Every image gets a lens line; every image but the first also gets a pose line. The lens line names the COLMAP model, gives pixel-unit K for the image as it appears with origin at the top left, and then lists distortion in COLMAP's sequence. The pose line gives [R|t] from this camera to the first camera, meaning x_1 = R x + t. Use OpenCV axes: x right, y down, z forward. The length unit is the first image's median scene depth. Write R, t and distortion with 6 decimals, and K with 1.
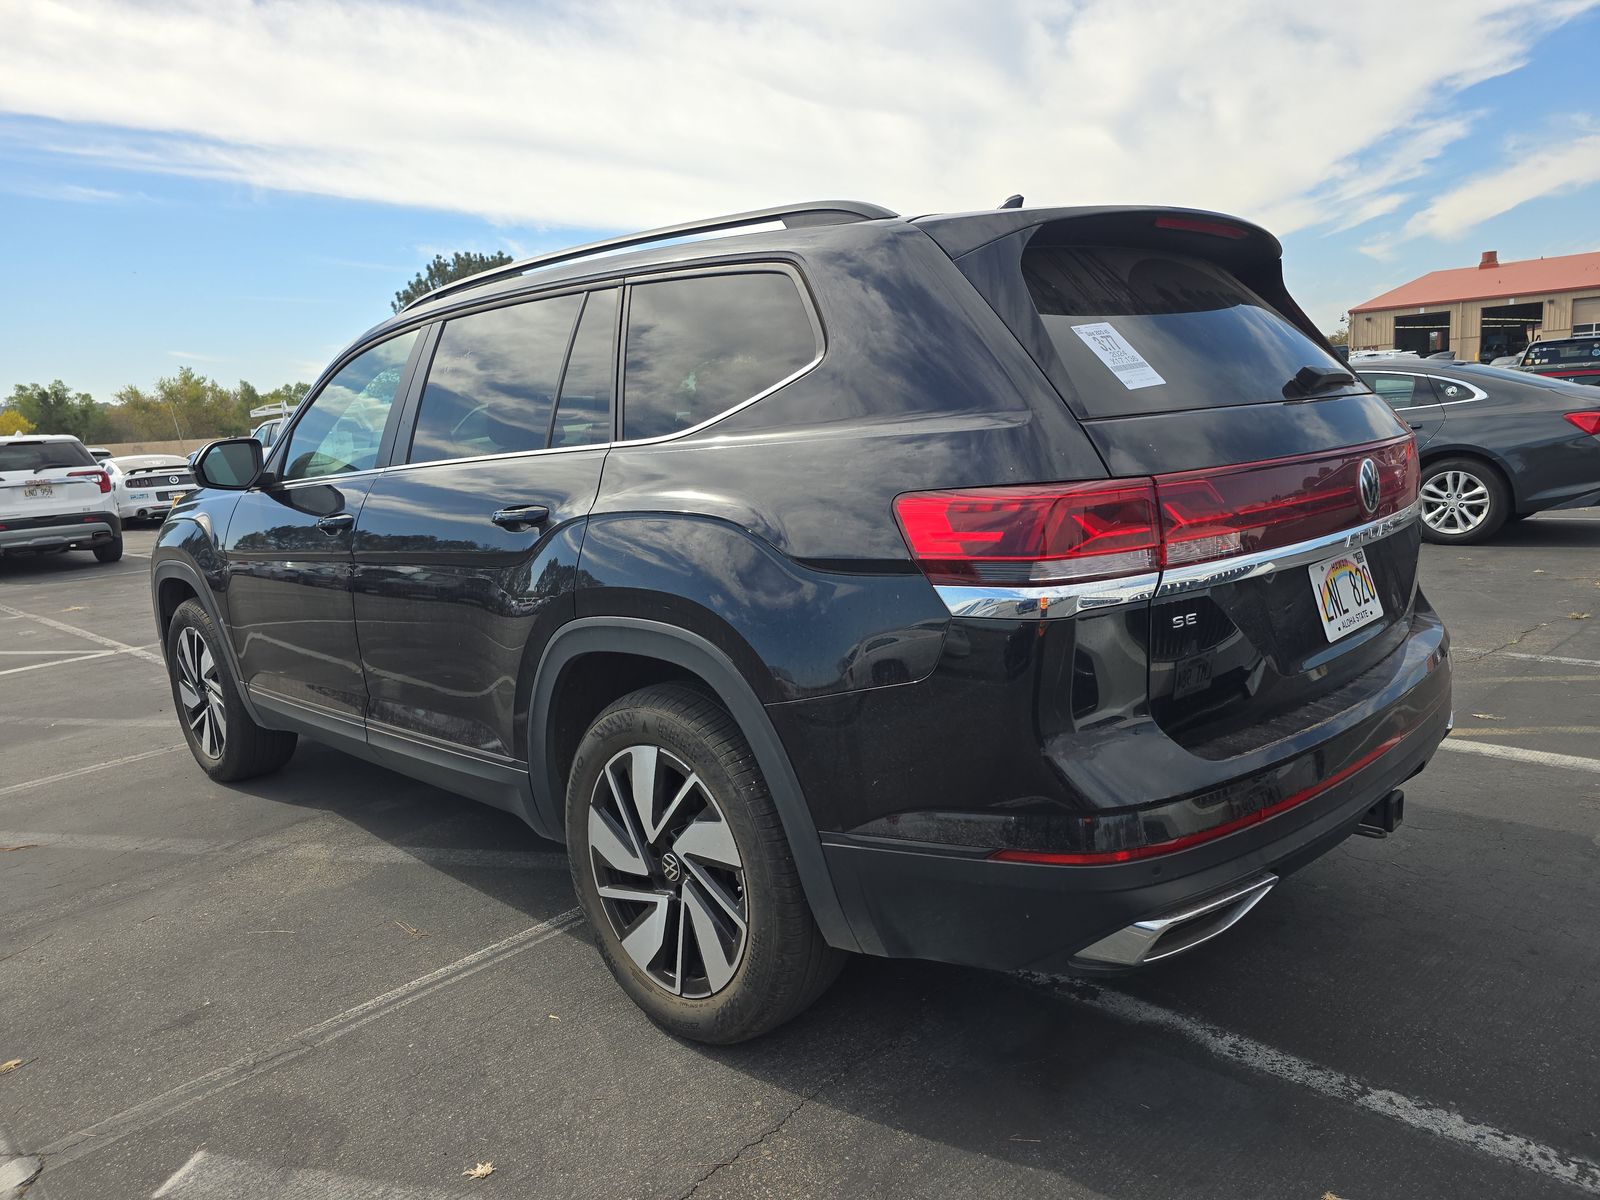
lens RADIAL K [[1078.8, 0, 800.0], [0, 1078.8, 600.0], [0, 0, 1]] dist [0.040754, -0.037952]
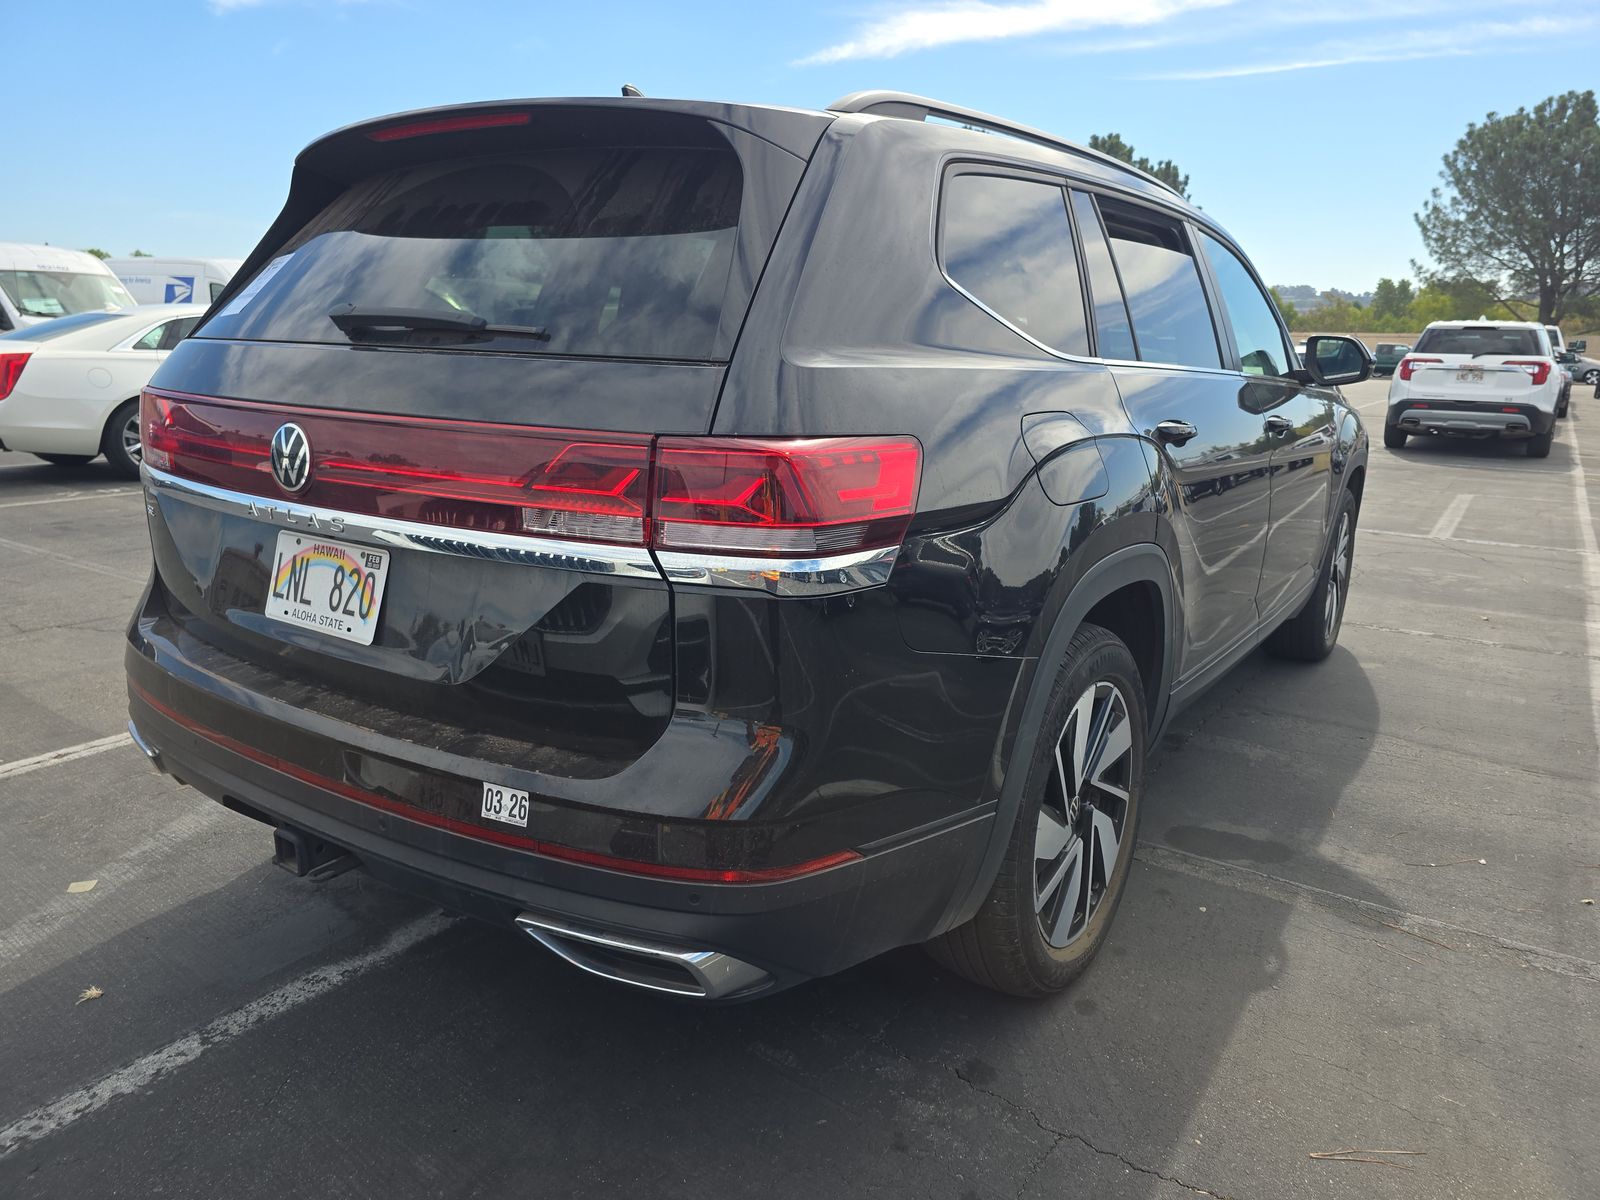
lens RADIAL K [[1078.8, 0, 800.0], [0, 1078.8, 600.0], [0, 0, 1]] dist [0.040754, -0.037952]
pose [[0.162297, 0.295460, -0.941469, 1.352236], [-0.193681, 0.945097, 0.263210, -0.285022], [0.967547, 0.139626, 0.210611, 1.192738]]
